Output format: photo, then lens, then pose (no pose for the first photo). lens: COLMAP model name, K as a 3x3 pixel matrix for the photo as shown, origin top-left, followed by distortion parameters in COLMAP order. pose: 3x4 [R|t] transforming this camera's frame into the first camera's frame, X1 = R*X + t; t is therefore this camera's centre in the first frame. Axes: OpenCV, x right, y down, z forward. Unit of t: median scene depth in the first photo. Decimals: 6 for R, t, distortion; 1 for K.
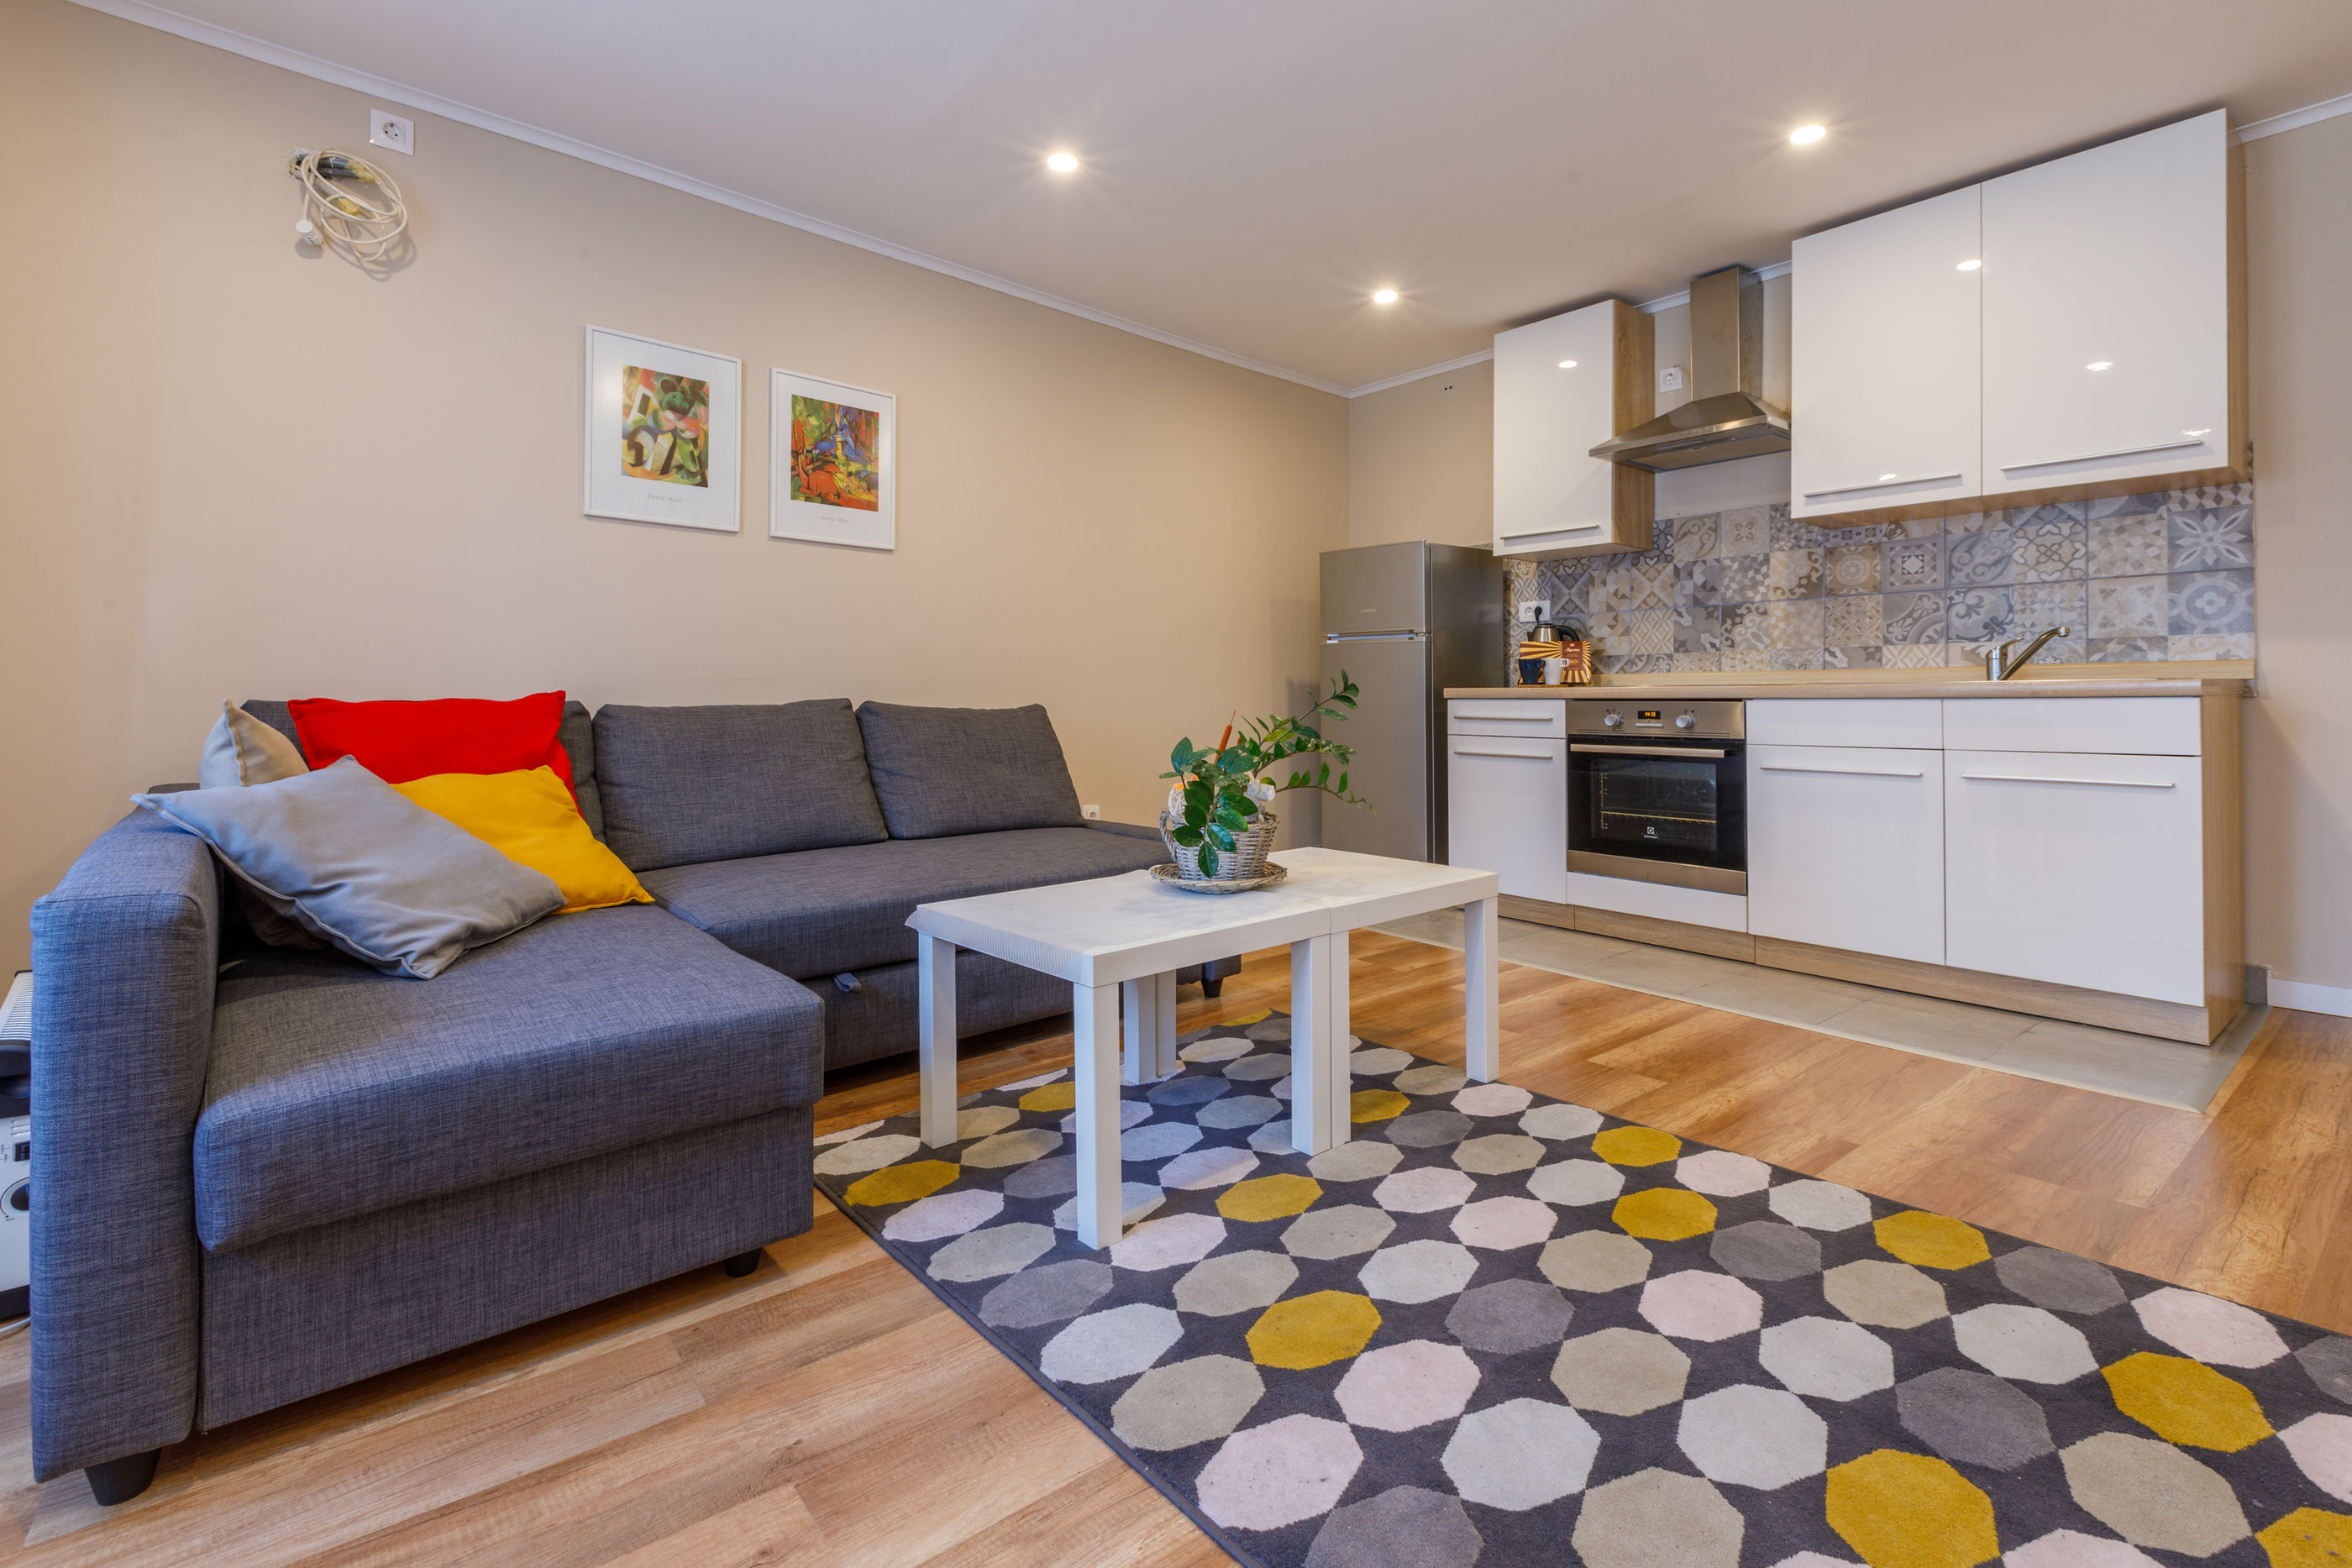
lens RADIAL K [[1087.1, 0, 1160.2], [0, 1087.1, 699.0], [0, 0, 1]] dist [0.002205, -0.002915]
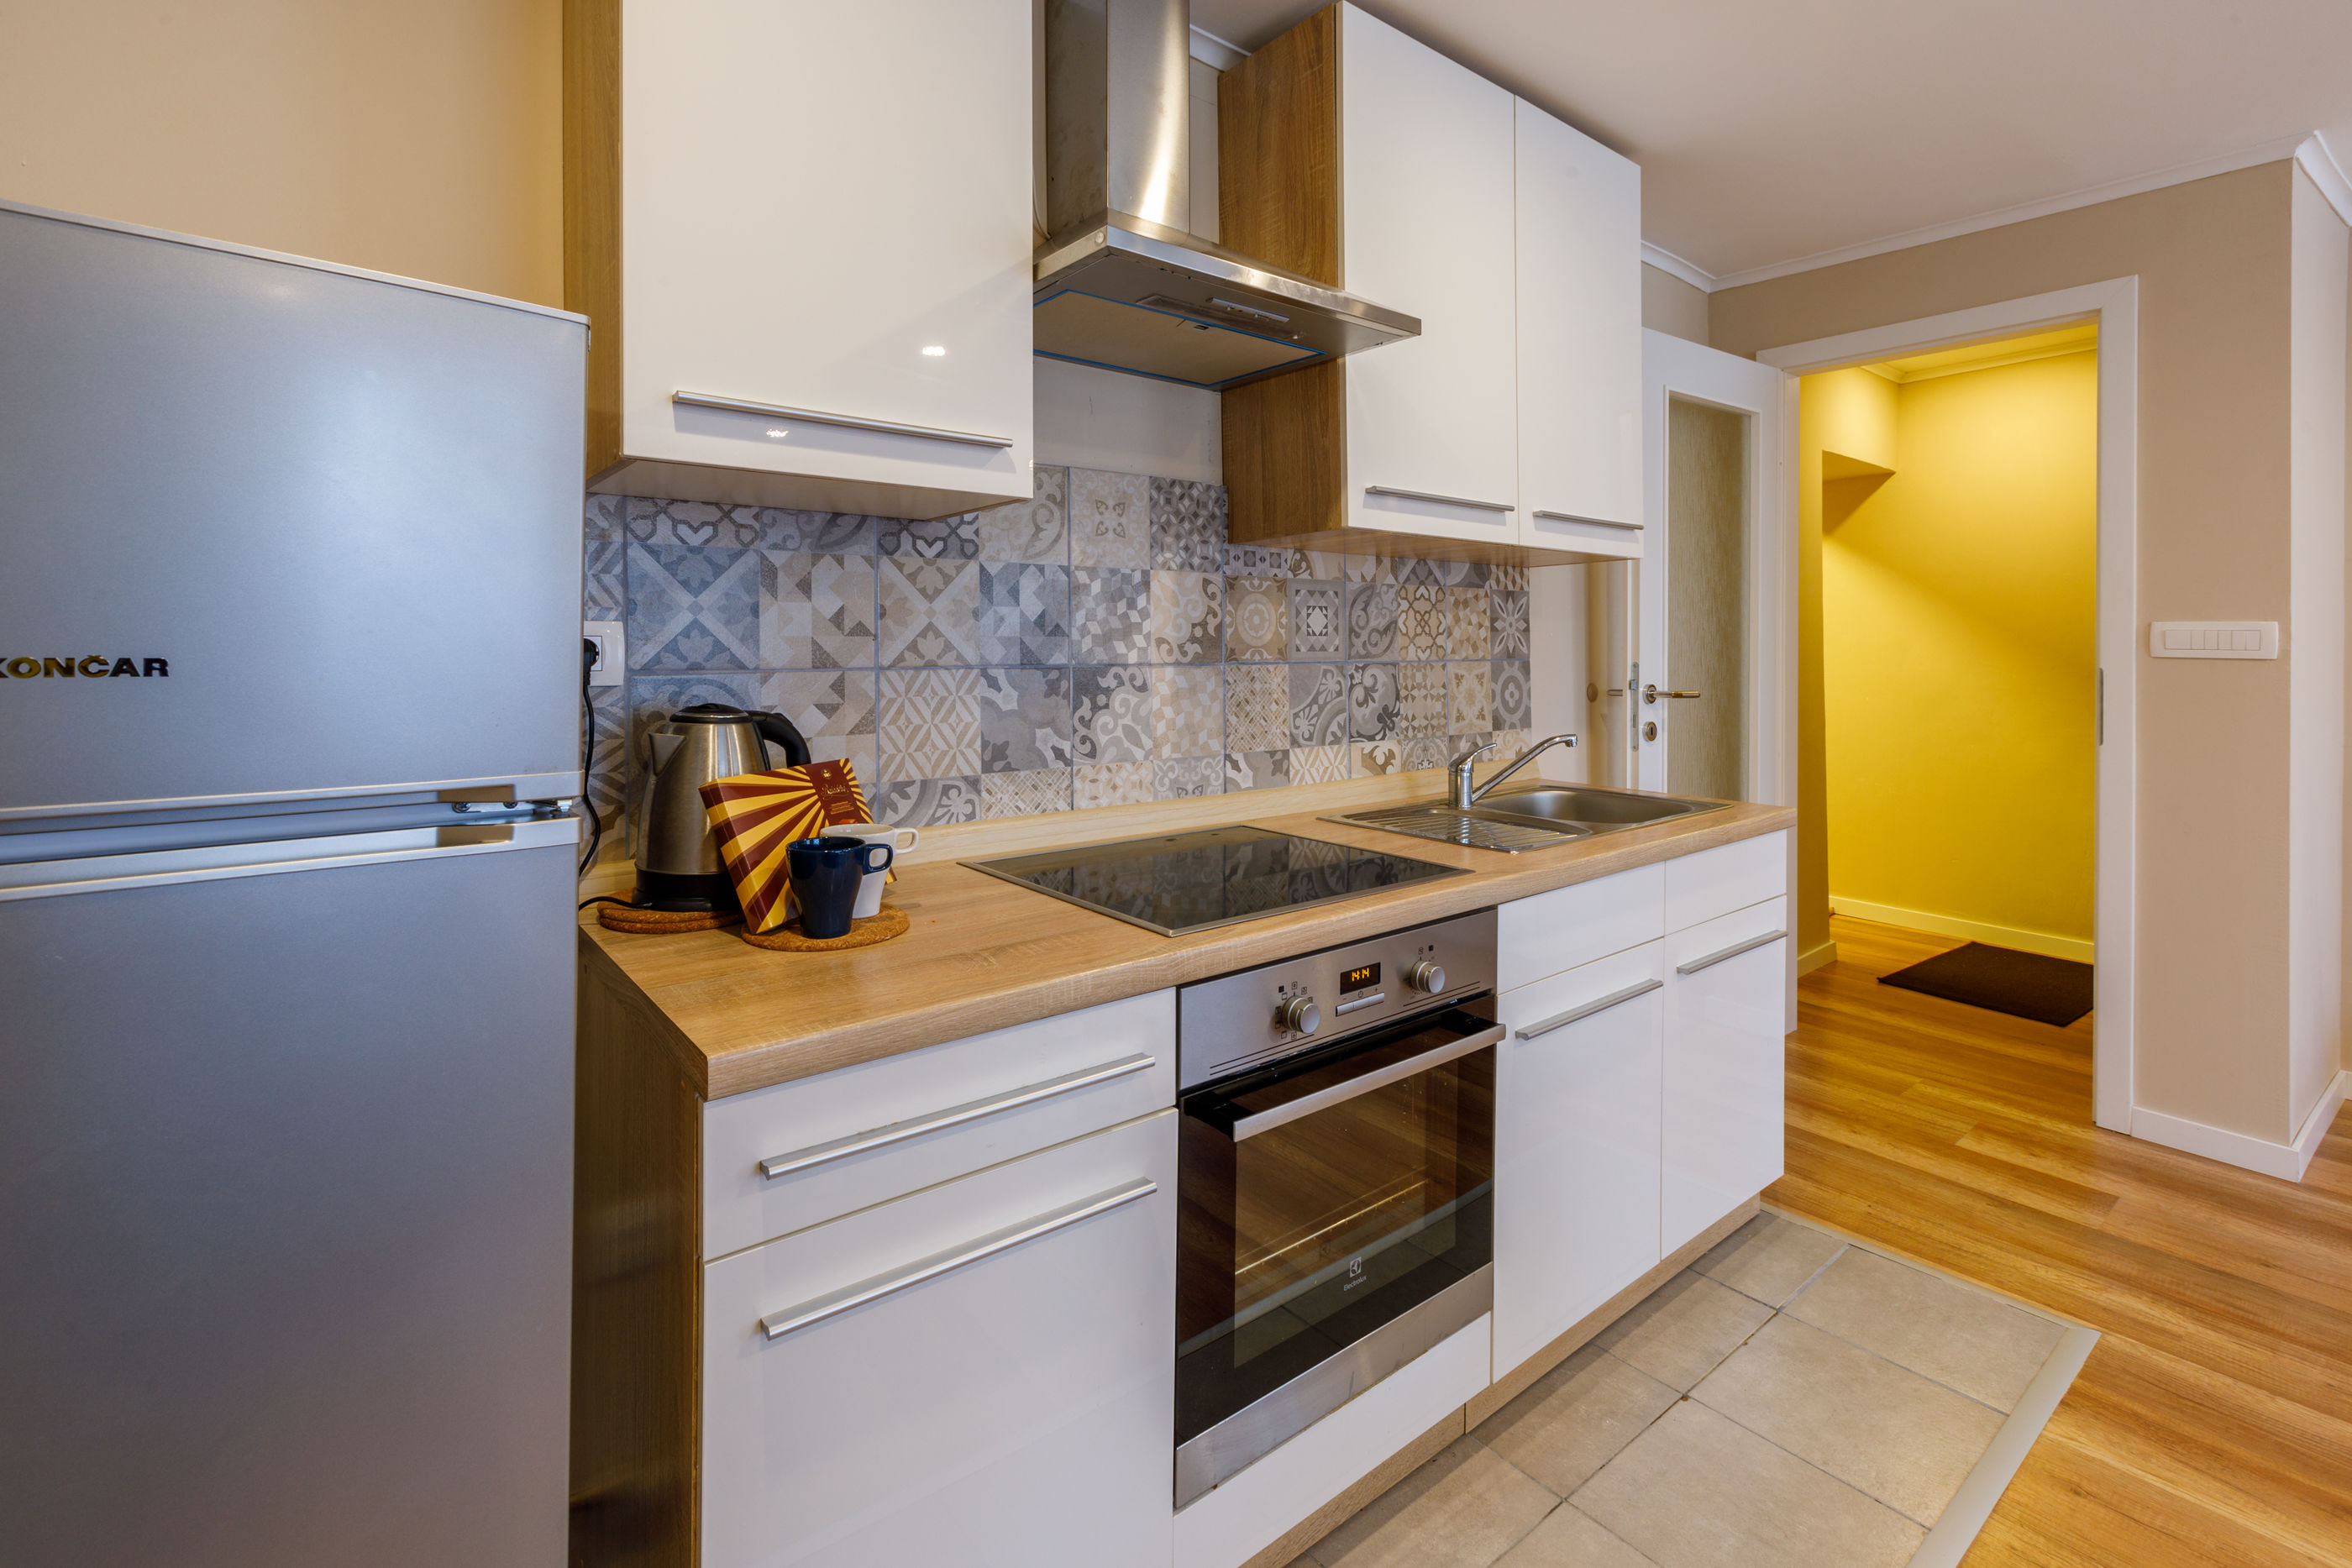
lens RADIAL K [[1087.1, 0, 1200.6], [0, 1087.1, 651.8], [0, 0, 1]] dist [0.002205, -0.002915]
pose [[-0.022761, -0.002591, 0.999738, 0.053895], [-0.001970, 0.999995, 0.002547, -0.105112], [-0.999739, -0.001912, -0.022766, 1.064989]]
